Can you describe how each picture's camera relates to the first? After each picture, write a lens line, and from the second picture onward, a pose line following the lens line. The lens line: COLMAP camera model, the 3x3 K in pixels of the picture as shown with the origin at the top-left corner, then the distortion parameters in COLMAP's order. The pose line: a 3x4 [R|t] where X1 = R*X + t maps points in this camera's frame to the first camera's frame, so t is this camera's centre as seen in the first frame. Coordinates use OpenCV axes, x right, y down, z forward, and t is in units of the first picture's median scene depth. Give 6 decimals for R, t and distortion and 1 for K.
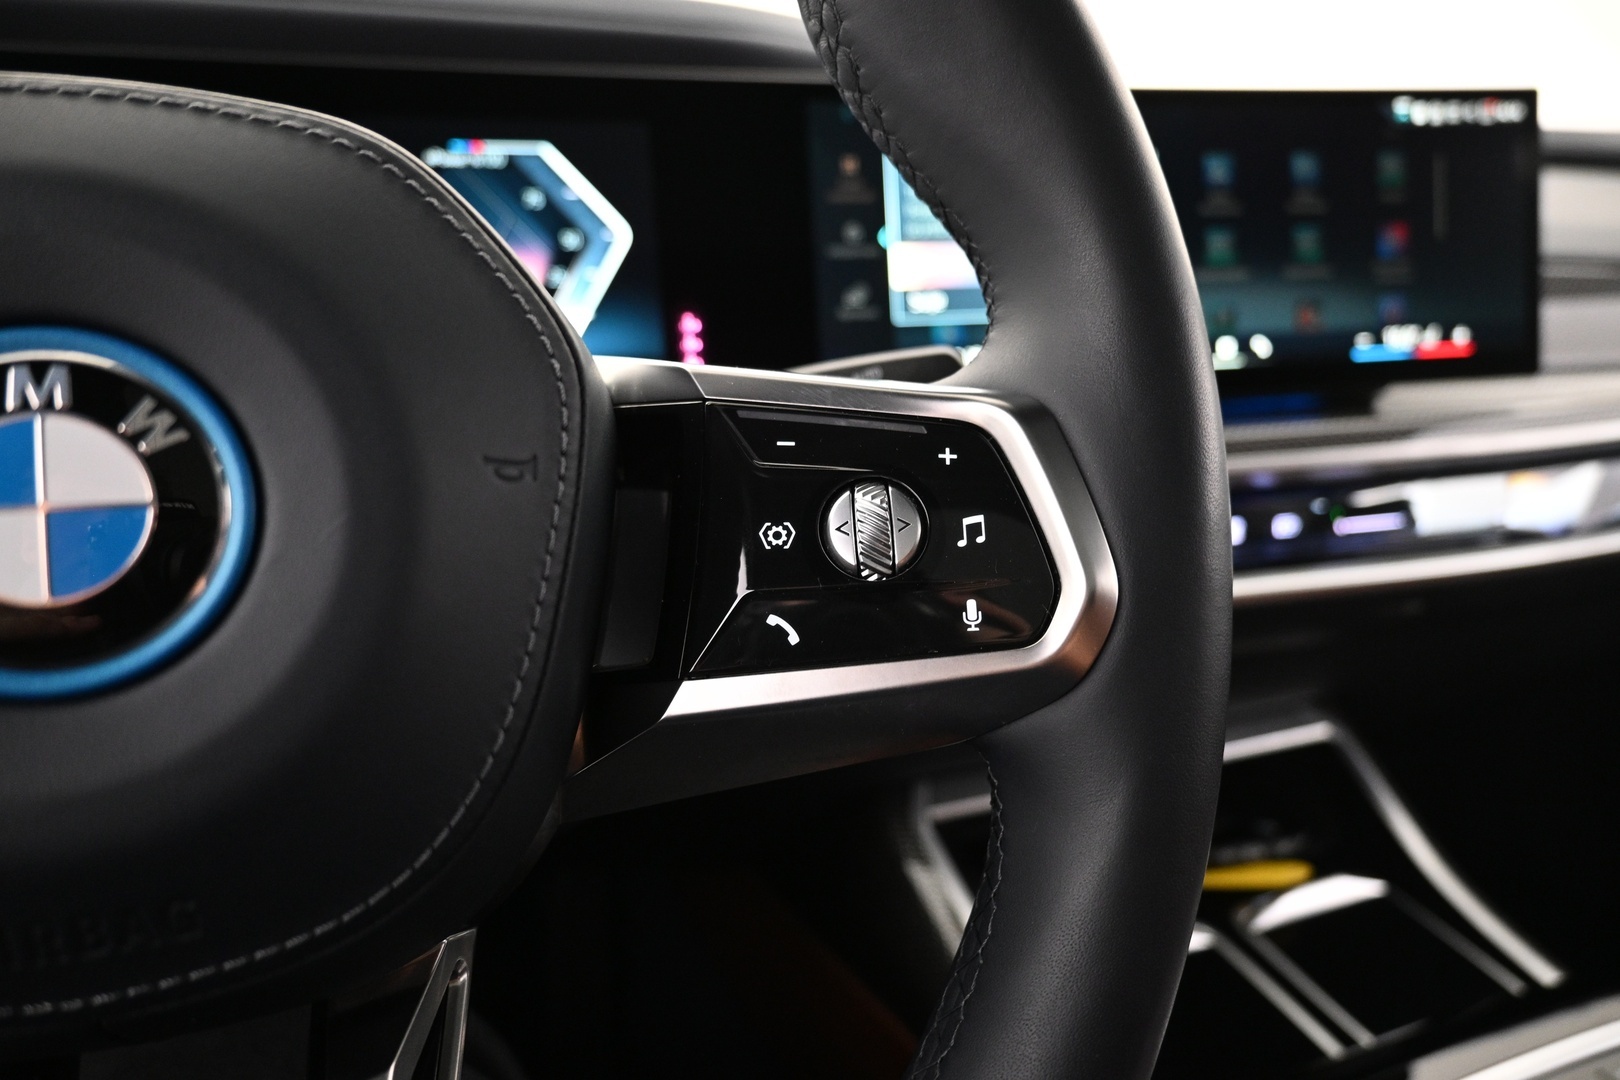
lens RADIAL K [[1092.6, 0, 810.0], [0, 1092.6, 540.0], [0, 0, 1]] dist [-0.002258, 0.000490]
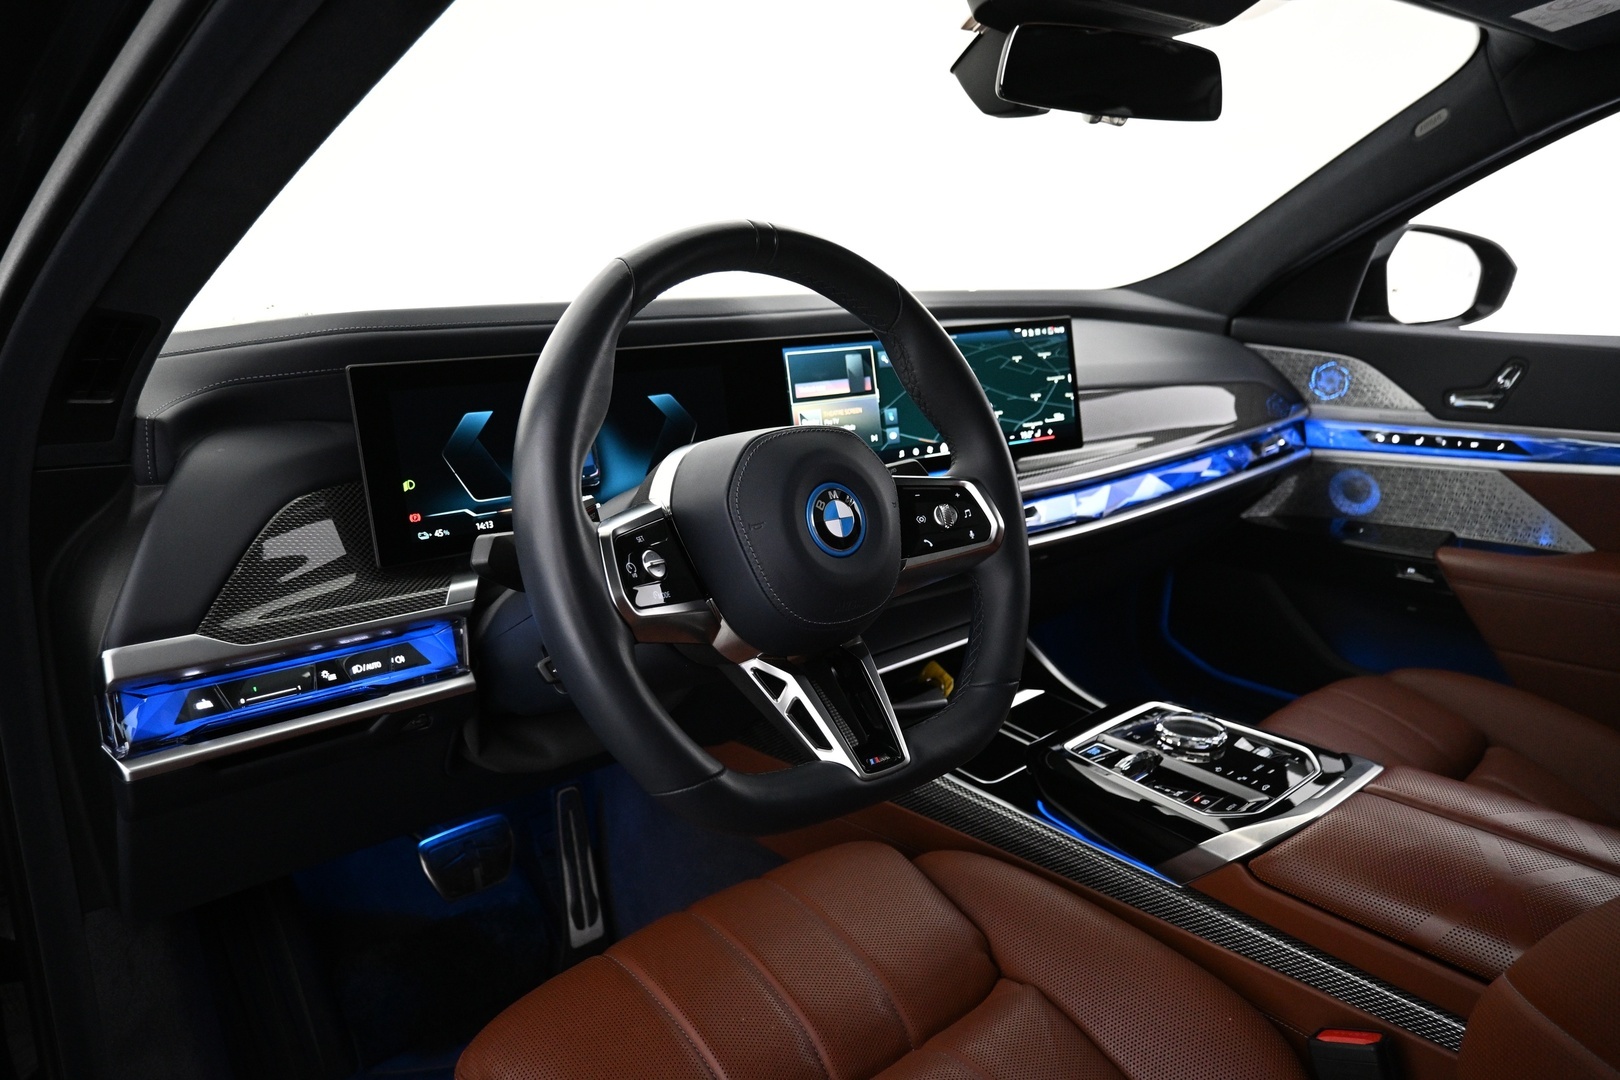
lens RADIAL K [[1092.6, 0, 810.0], [0, 1092.6, 540.0], [0, 0, 1]] dist [-0.002258, 0.000490]
pose [[0.937897, -0.090615, 0.334871, -1.683198], [0.109724, 0.993214, -0.038551, 0.171630], [-0.329106, 0.072901, 0.941475, -2.469026]]
